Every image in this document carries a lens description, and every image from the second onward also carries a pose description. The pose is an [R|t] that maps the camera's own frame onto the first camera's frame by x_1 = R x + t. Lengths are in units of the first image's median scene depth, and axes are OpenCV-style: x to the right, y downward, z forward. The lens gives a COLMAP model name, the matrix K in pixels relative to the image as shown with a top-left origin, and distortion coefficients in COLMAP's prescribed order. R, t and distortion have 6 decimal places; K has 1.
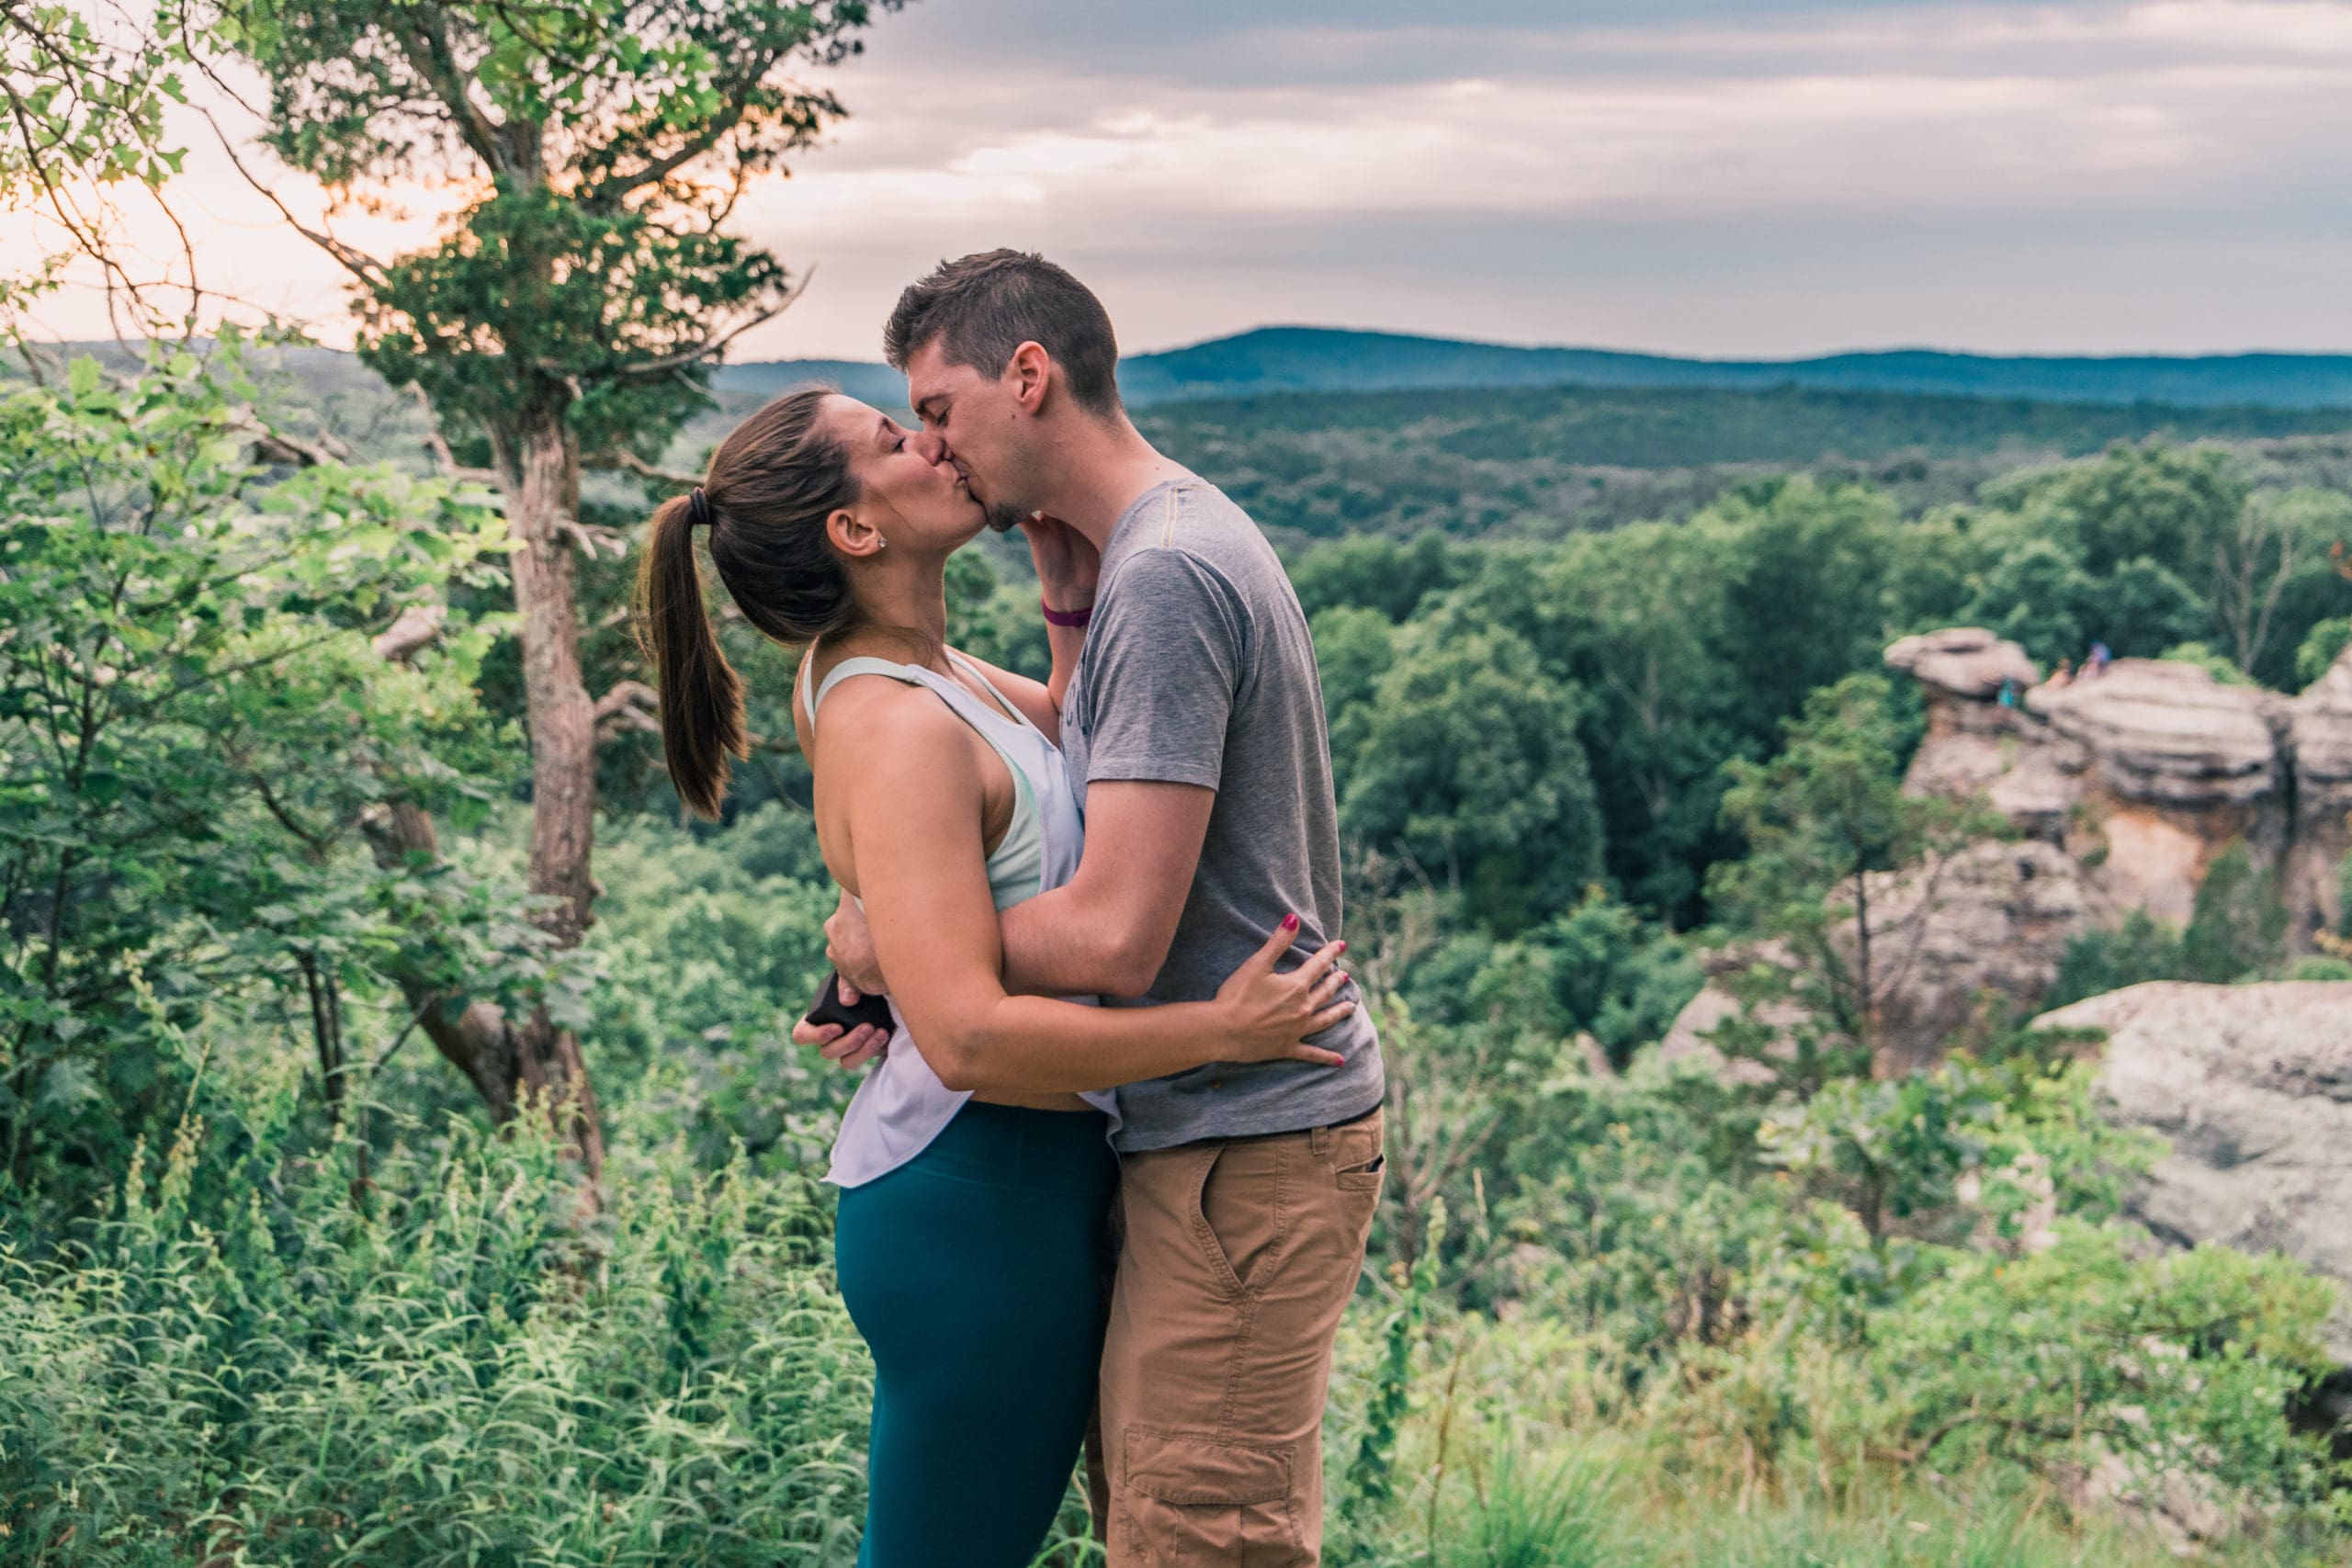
lens RADIAL K [[3319.0, 0, 1176.0], [0, 3319.0, 784.0], [0, 0, 1]] dist [0.035395, -0.114047]
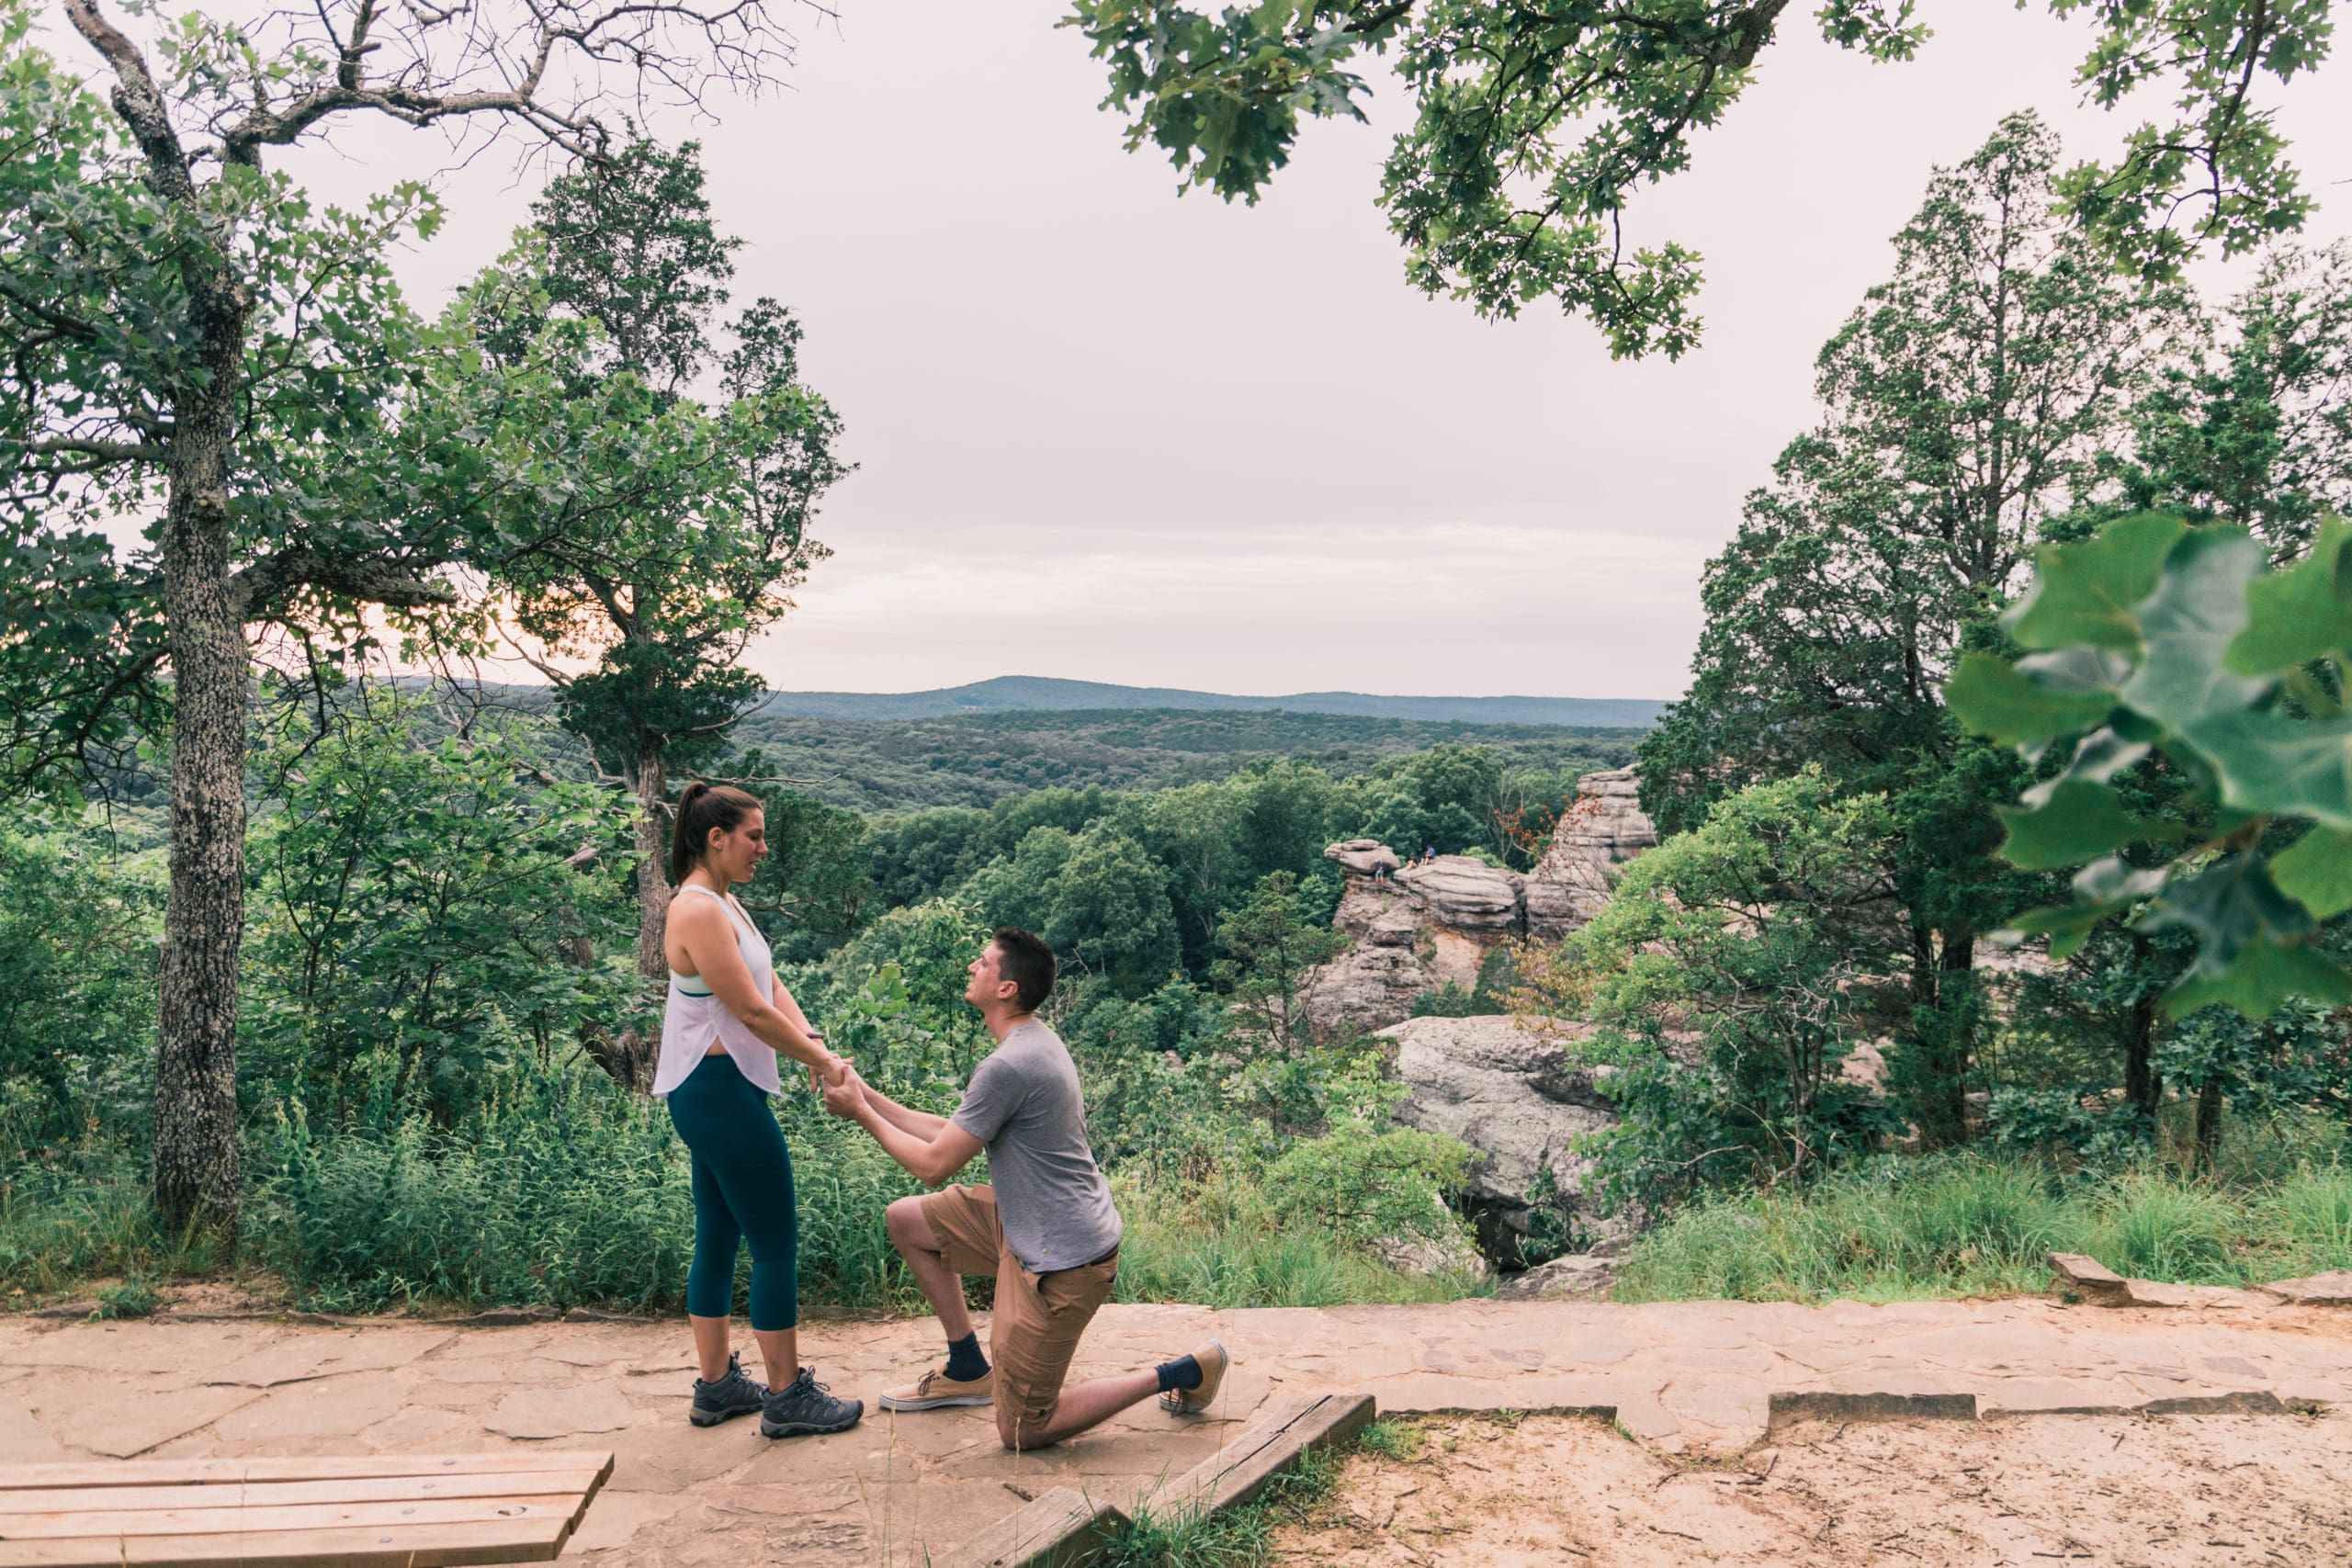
lens RADIAL K [[1797.7, 0, 1176.0], [0, 1797.7, 784.0], [0, 0, 1]] dist [0.034332, 0.004275]
pose [[0.992696, 0.003976, 0.120576, 0.002197], [0.004974, 0.997258, -0.073842, -0.004345], [-0.120539, 0.073902, 0.989954, -0.158738]]
